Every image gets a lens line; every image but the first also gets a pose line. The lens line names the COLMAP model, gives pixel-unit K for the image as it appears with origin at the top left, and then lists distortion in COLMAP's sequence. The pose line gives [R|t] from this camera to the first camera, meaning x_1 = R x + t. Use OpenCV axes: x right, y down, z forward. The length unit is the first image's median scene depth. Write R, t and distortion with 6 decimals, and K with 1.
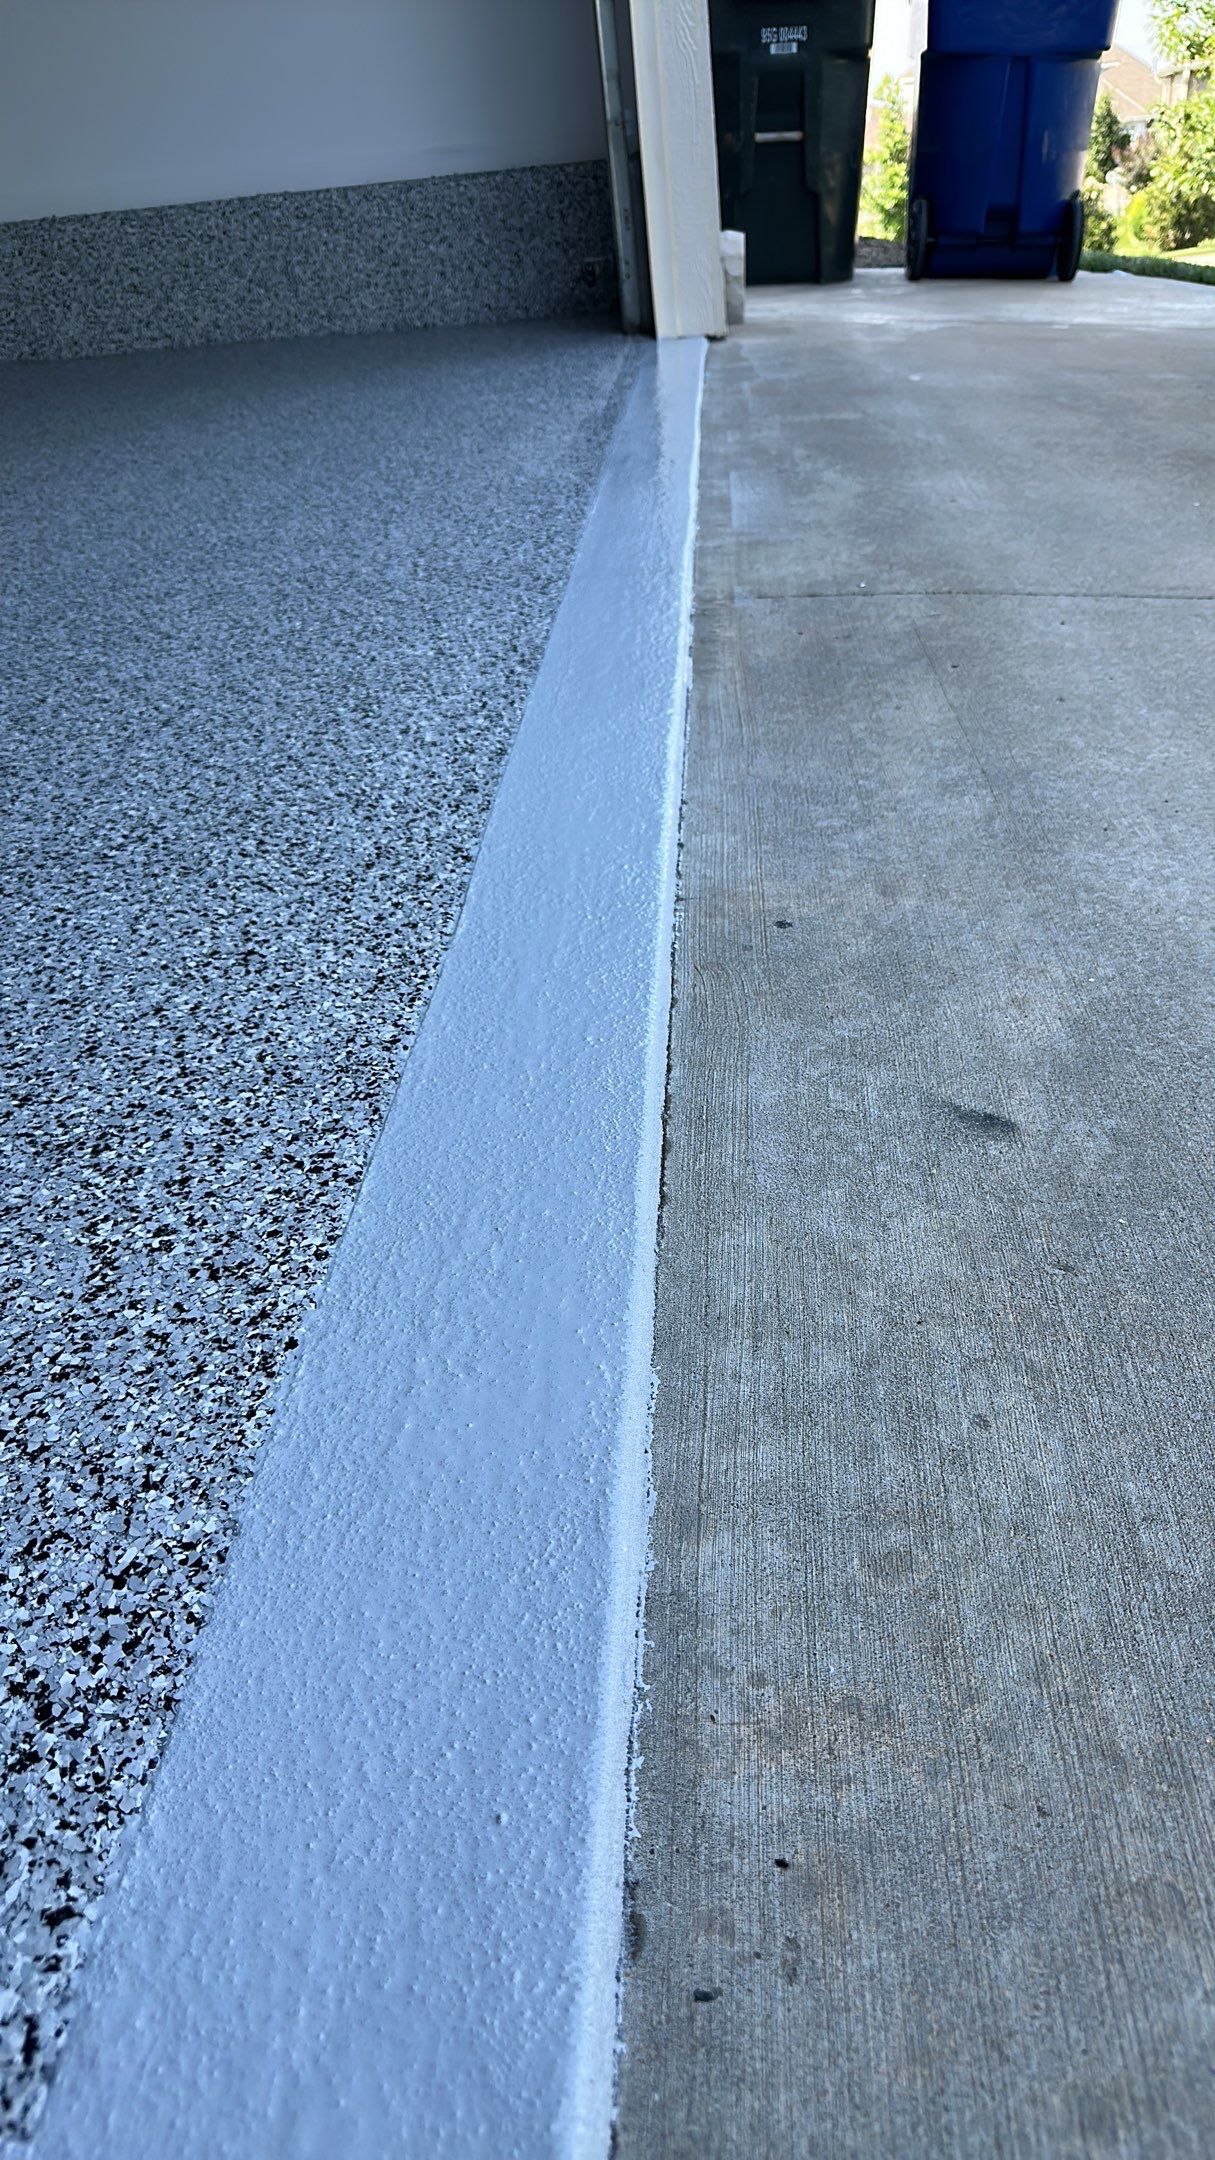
lens RADIAL K [[1464.1, 0, 607.5], [0, 1464.1, 1080.0], [0, 0, 1]] dist [0.142512, -0.296887]
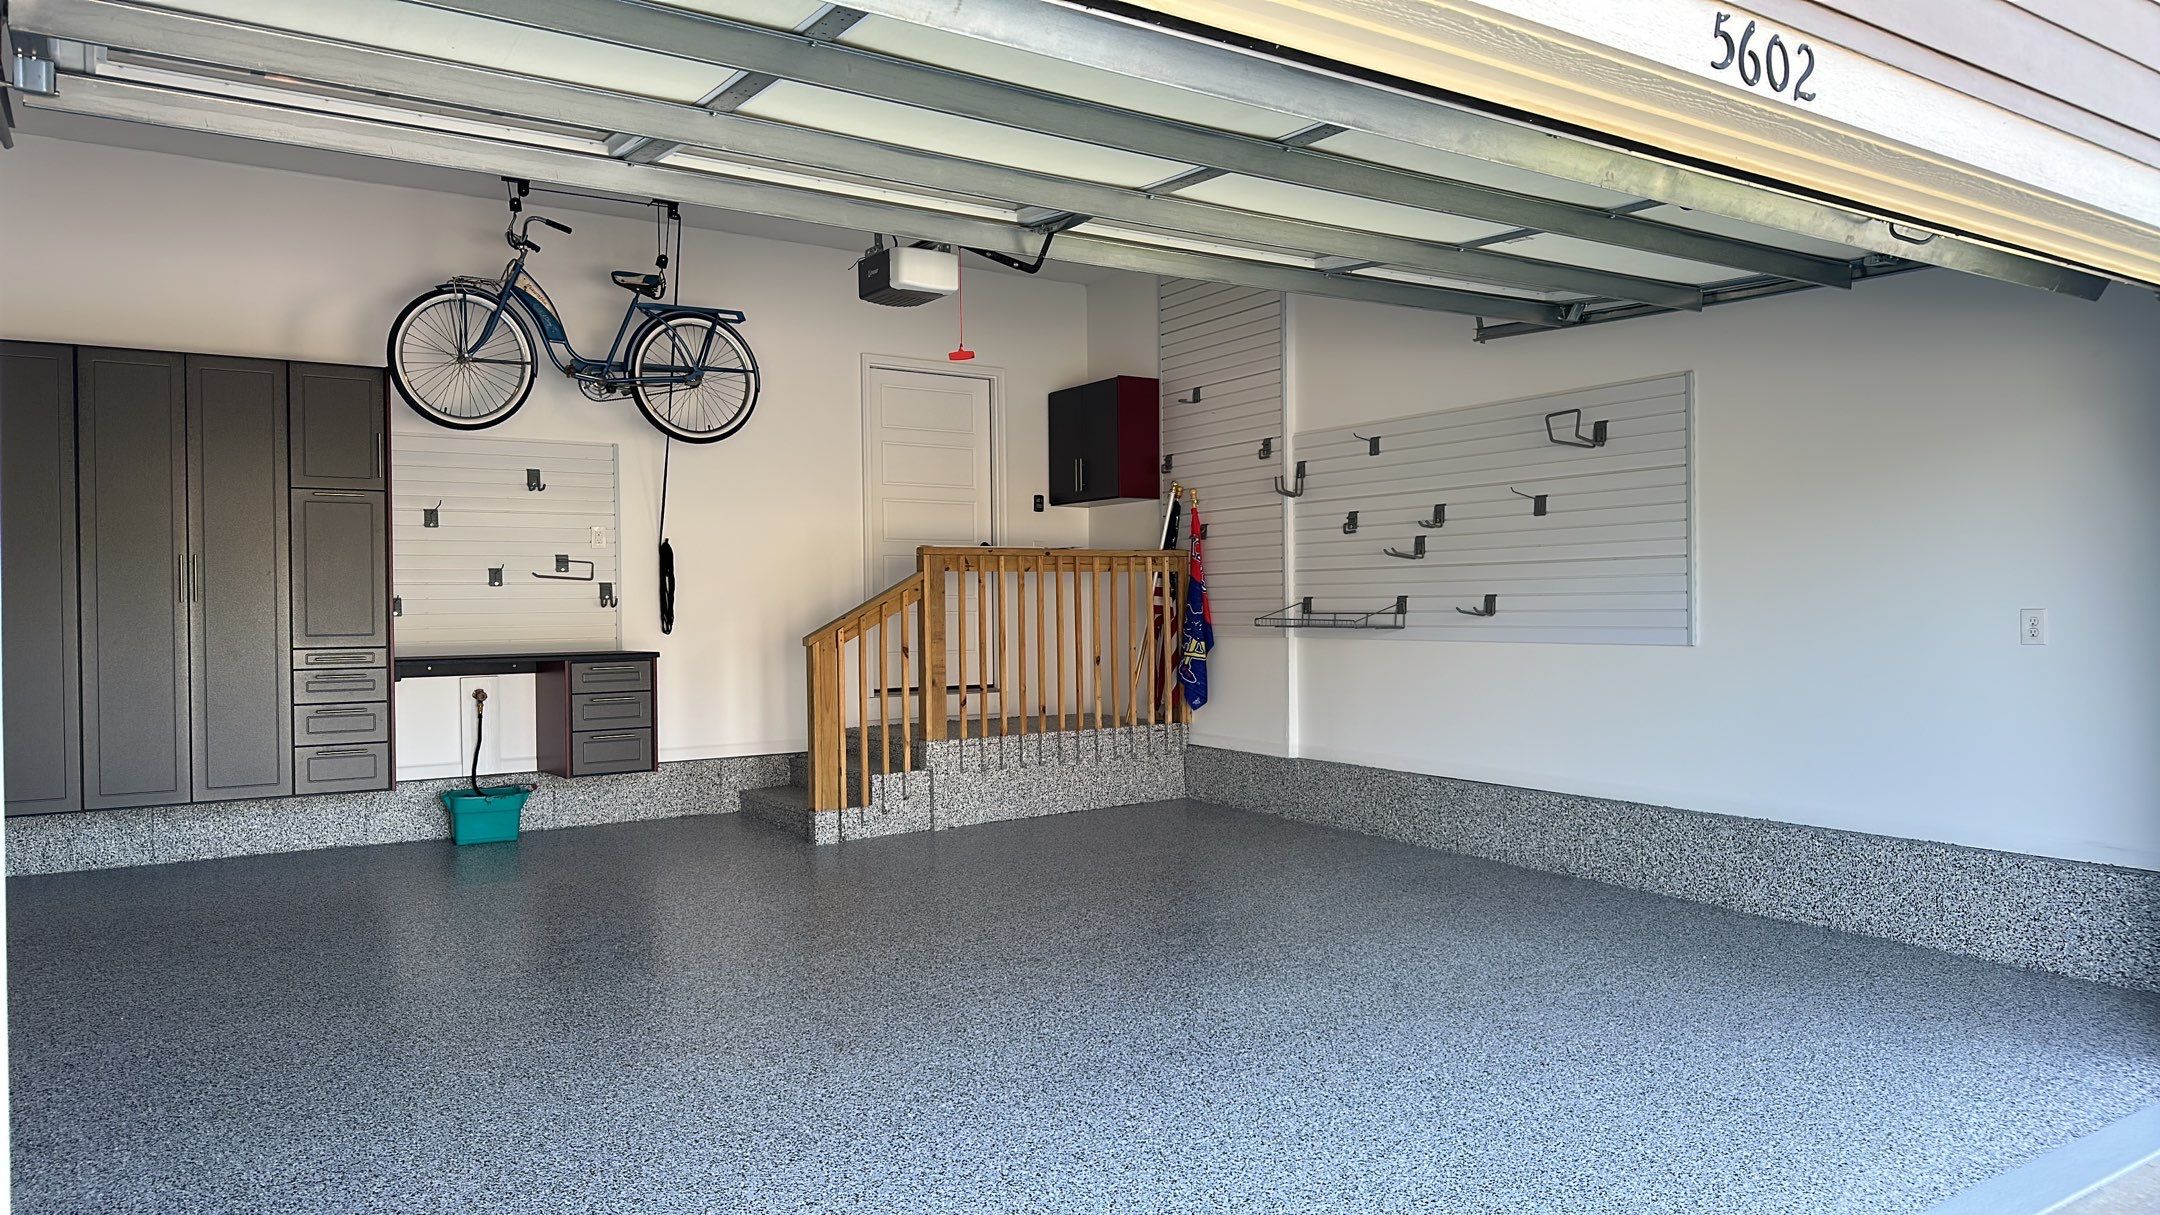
lens RADIAL K [[1435.9, 0, 1079.6], [0, 1435.9, 620.5], [0, 0, 1]] dist [0.125778, -0.188950]
pose [[0.600996, 0.100263, -0.792939, 1.469833], [-0.468646, 0.847862, -0.247995, -0.598429], [0.647438, 0.520651, 0.556549, -1.222453]]
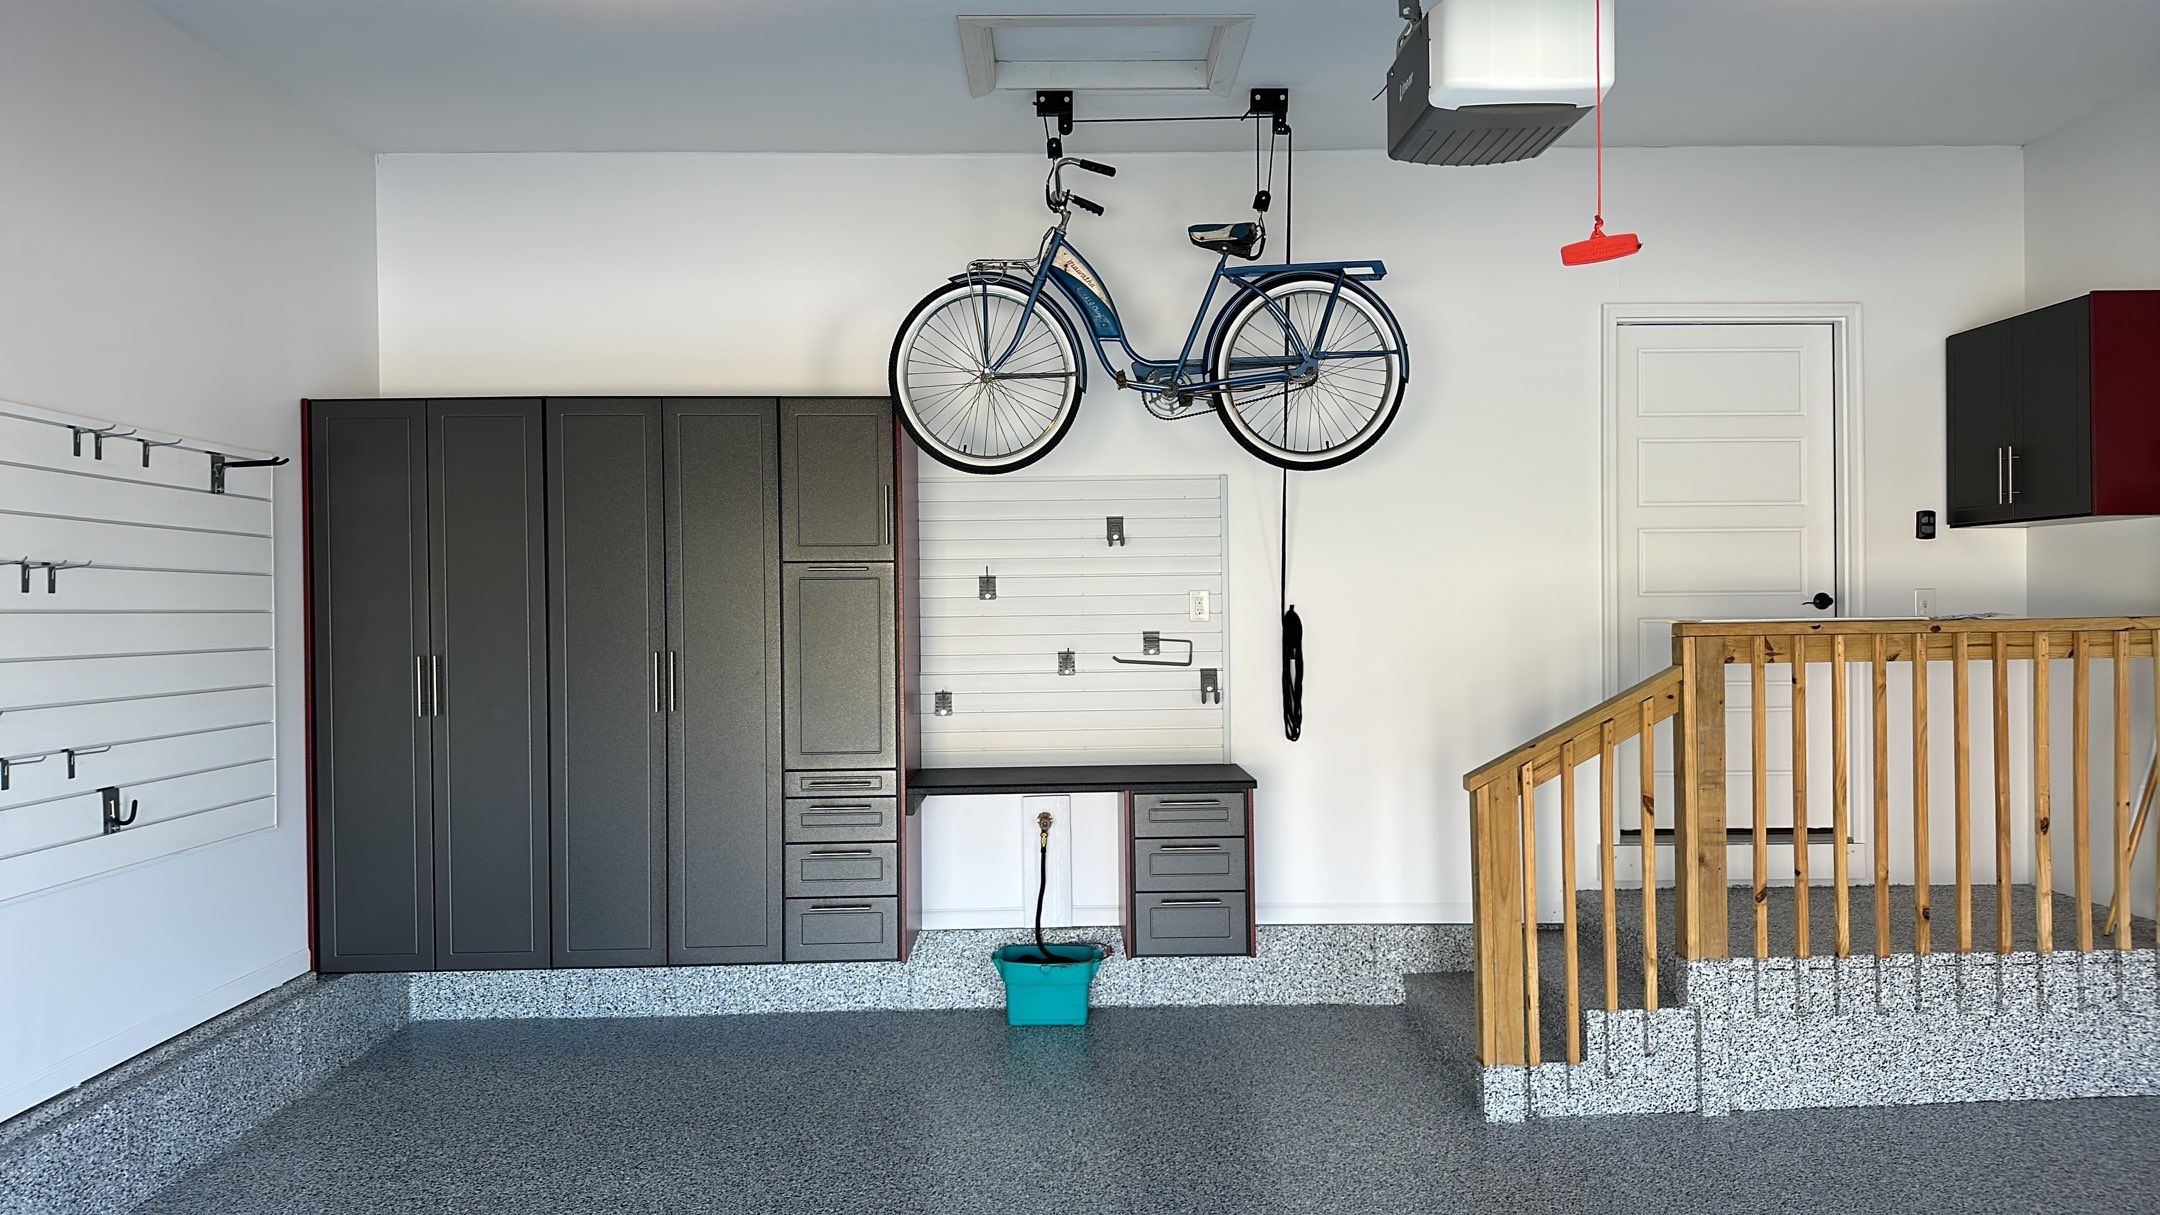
lens RADIAL K [[1434.4, 0, 1079.2], [0, 1434.4, 615.9], [0, 0, 1]] dist [0.086576, -0.136701]
pose [[0.076383, 0.104684, -0.991568, -1.306746], [-0.530427, 0.846343, 0.048492, -1.903117], [0.844283, 0.522250, 0.120173, 0.450477]]
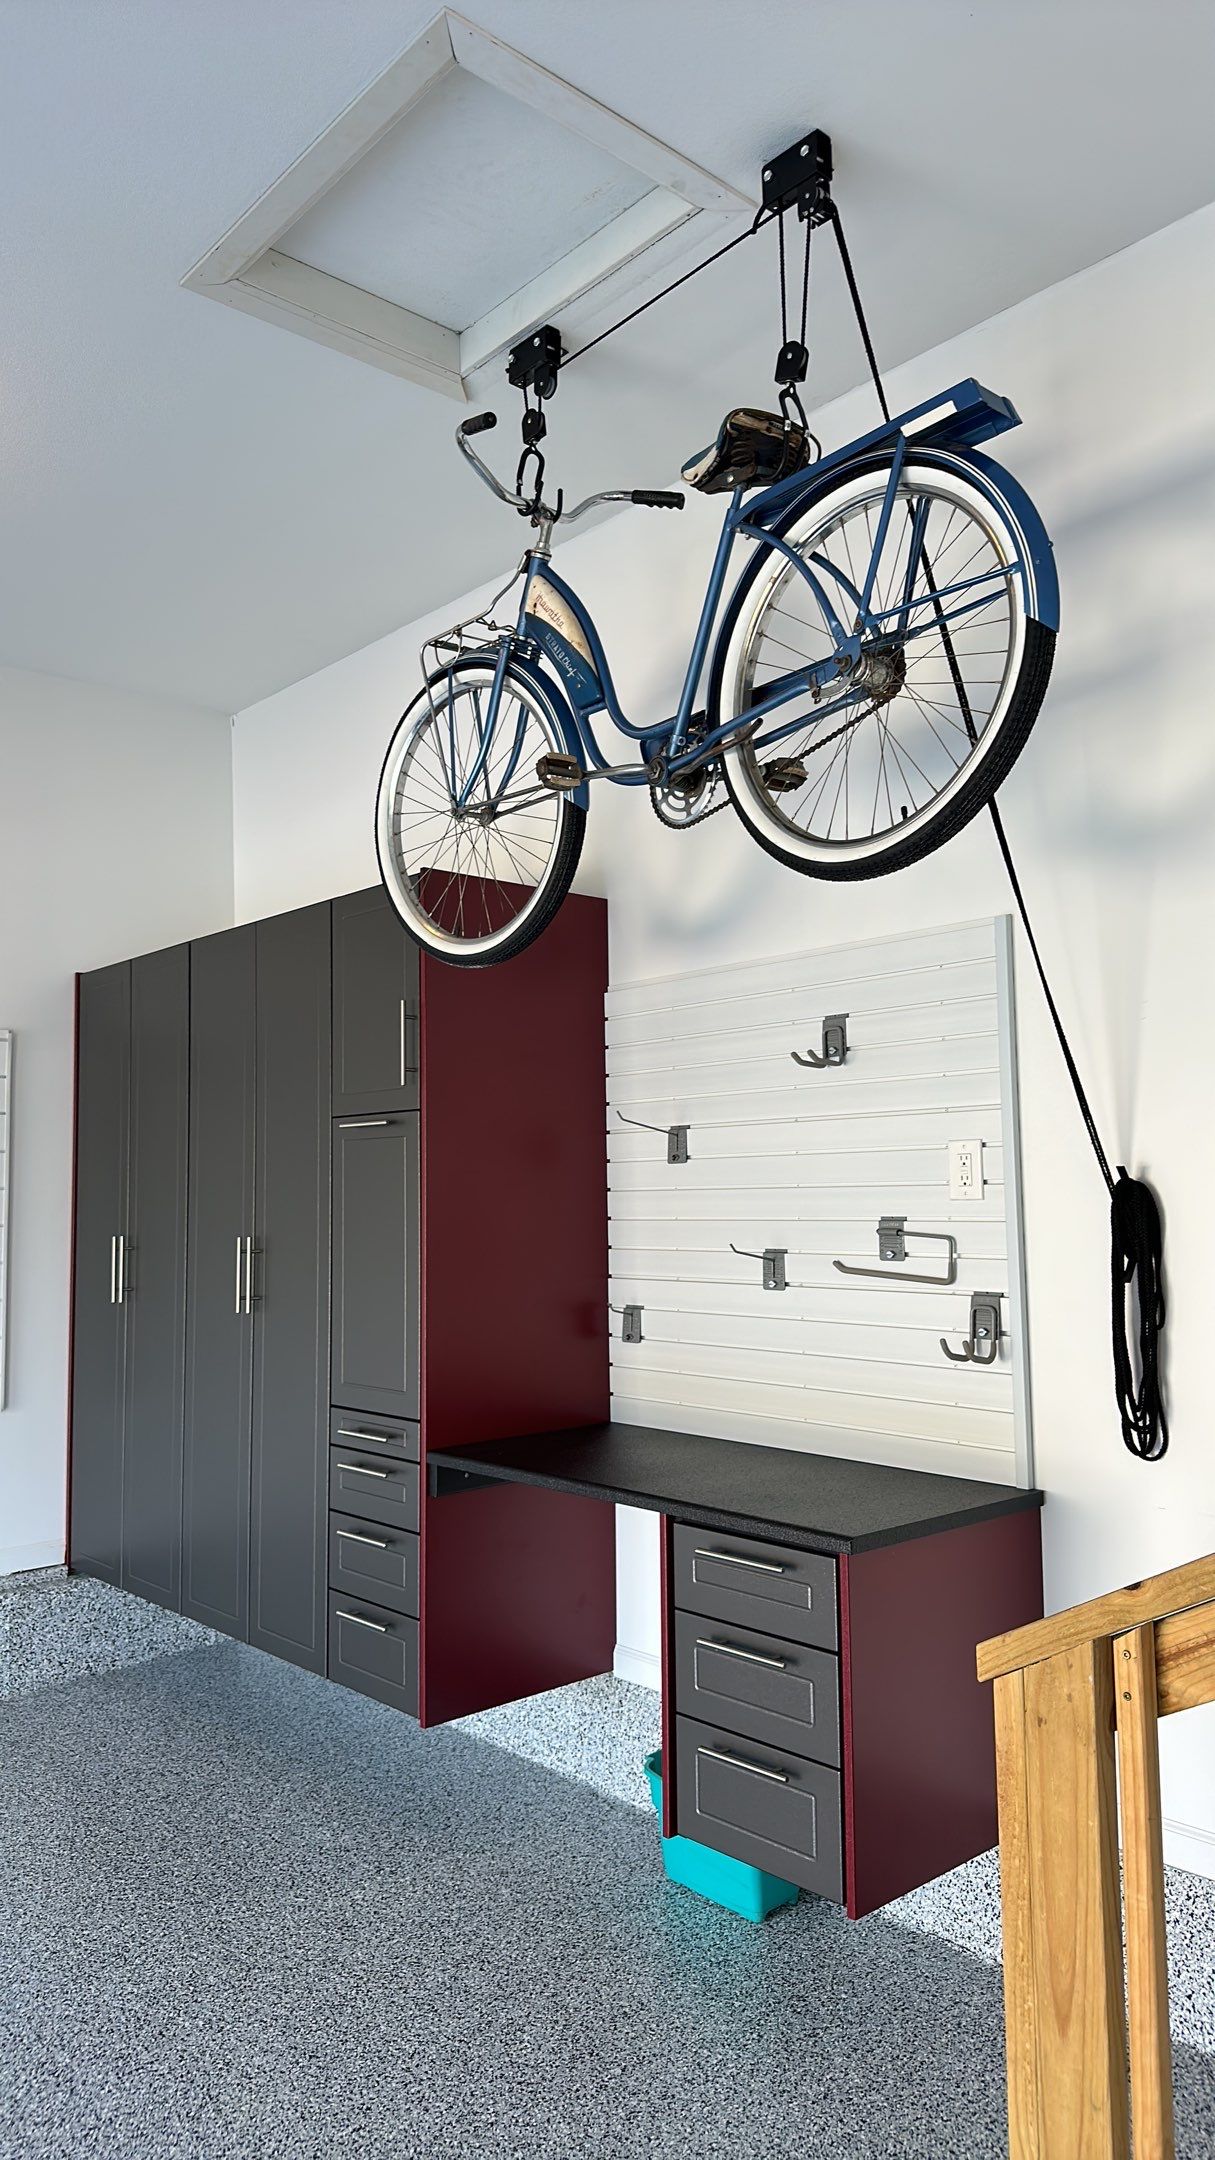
lens RADIAL K [[1472.4, 0, 549.5], [0, 1472.4, 1090.6], [0, 0, 1]] dist [0.082668, -0.102740]
pose [[-0.713818, 0.064557, -0.697349, -4.654165], [-0.296261, 0.874423, 0.384207, -3.147328], [0.634581, 0.480851, -0.605053, 3.111191]]
